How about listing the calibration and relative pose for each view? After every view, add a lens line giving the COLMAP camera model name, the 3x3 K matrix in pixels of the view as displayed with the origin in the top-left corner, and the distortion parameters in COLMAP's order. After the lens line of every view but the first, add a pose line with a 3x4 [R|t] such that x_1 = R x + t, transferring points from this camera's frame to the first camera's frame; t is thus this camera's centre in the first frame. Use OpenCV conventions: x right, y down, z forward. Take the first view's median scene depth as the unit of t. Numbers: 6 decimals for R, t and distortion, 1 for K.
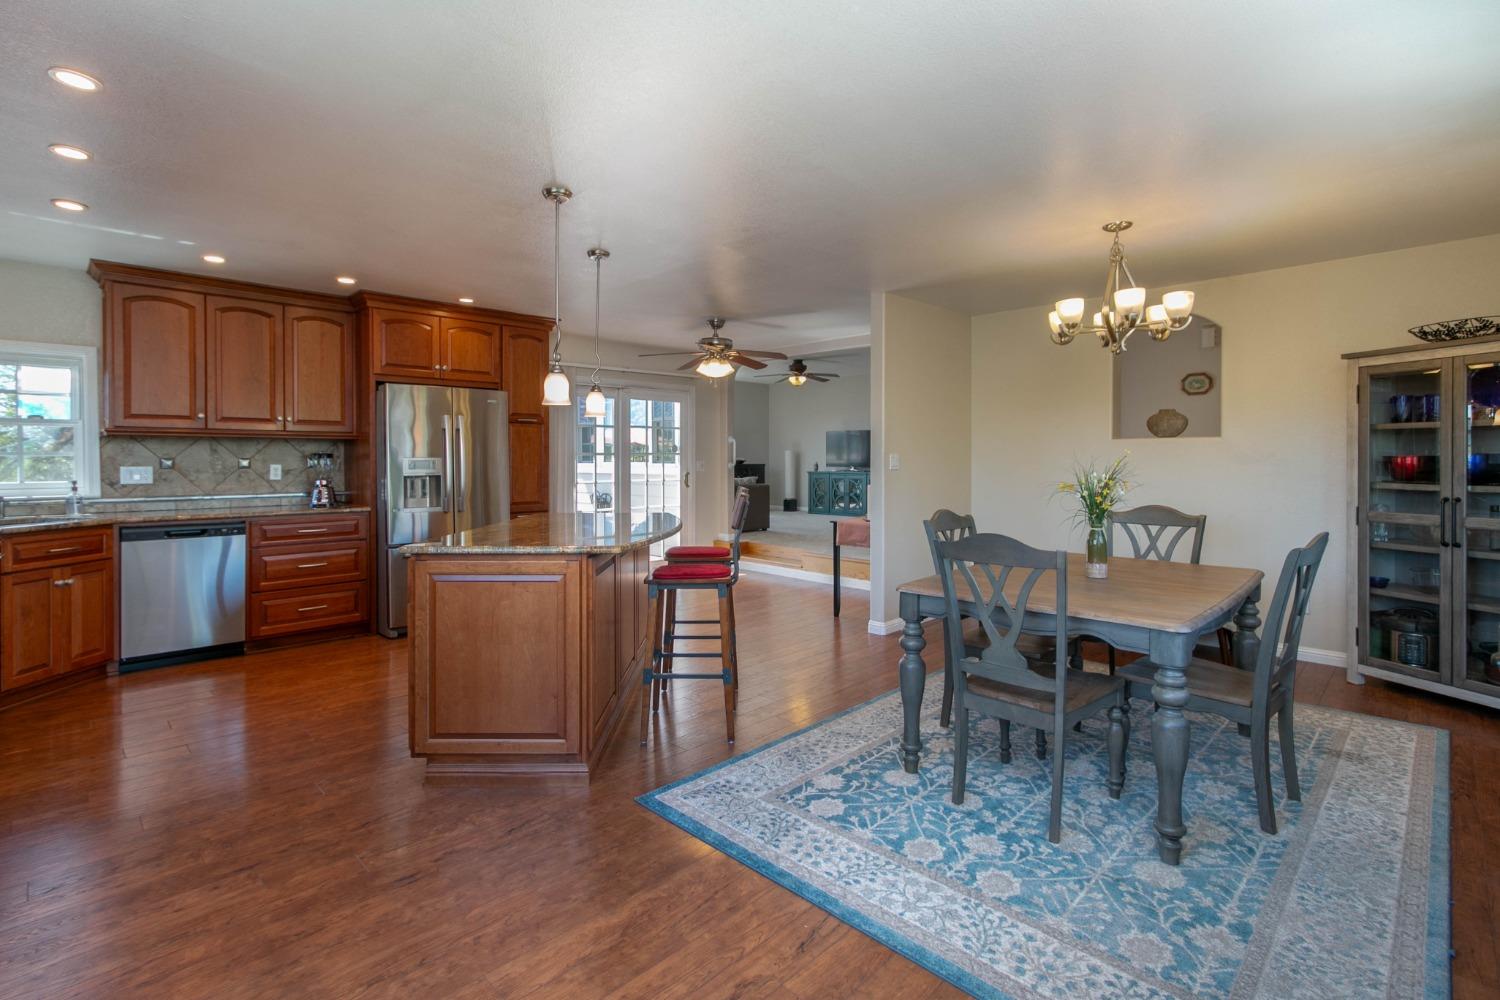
lens RADIAL K [[710.2, 0, 704.2], [0, 710.2, 463.1], [0, 0, 1]] dist [0.000023, 0.000229]
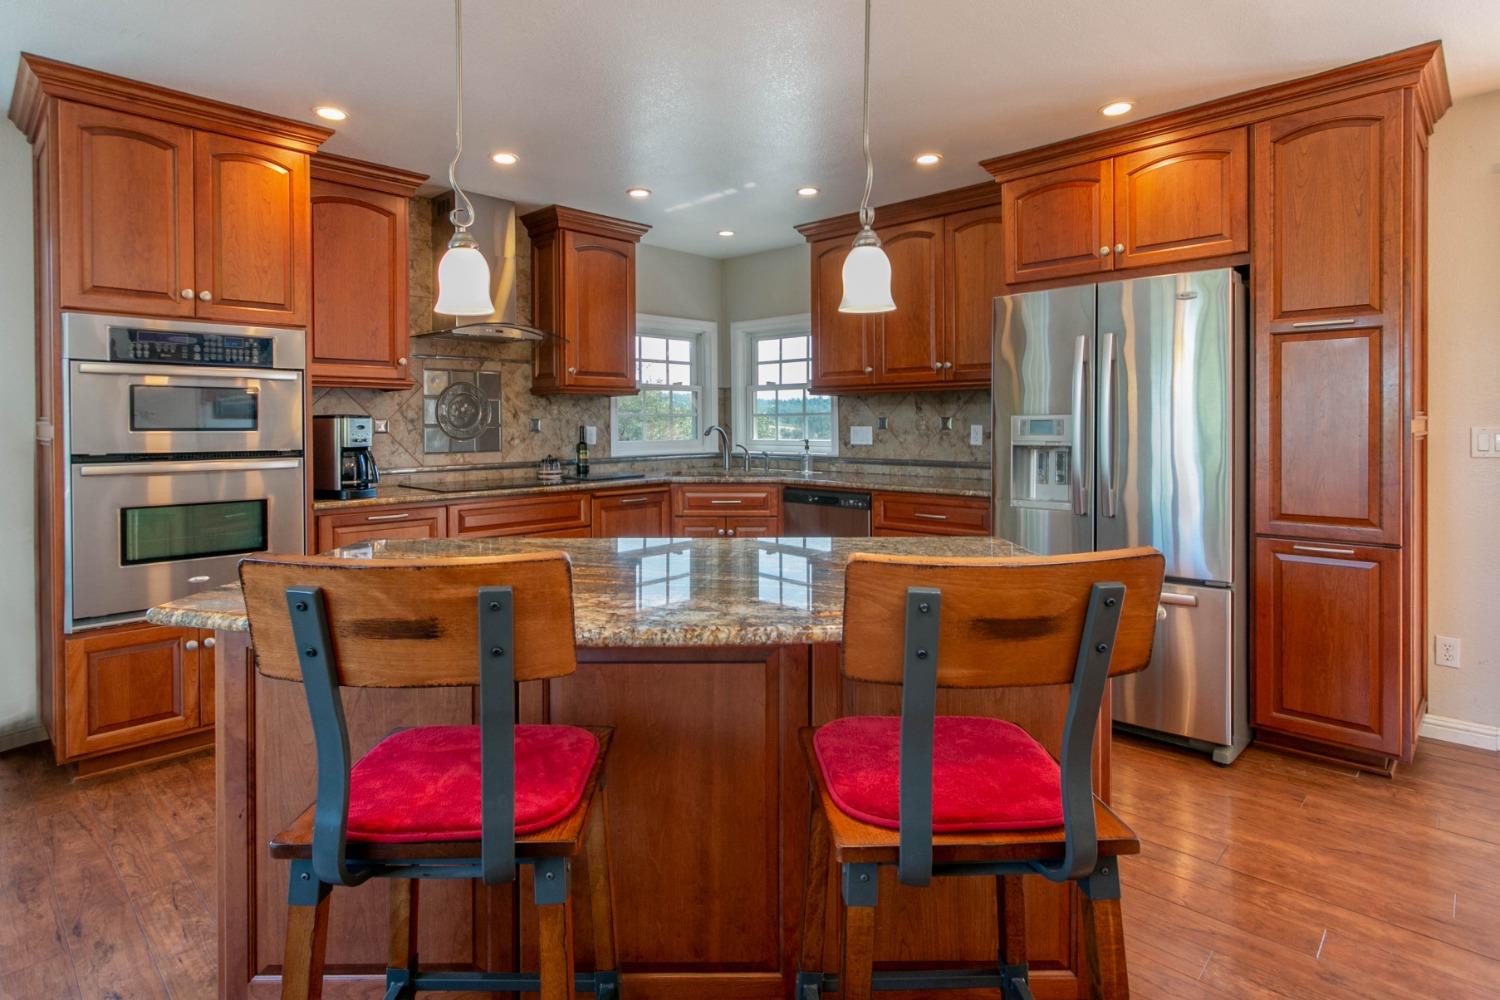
lens RADIAL K [[772.0, 0, 747.0], [0, 772.0, 417.2], [0, 0, 1]] dist [0.000686, 0.000481]
pose [[0.054622, -0.005323, -0.998493, 0.227243], [-0.001353, 0.999984, -0.005405, -0.001770], [0.998506, 0.001646, 0.054614, 0.756661]]
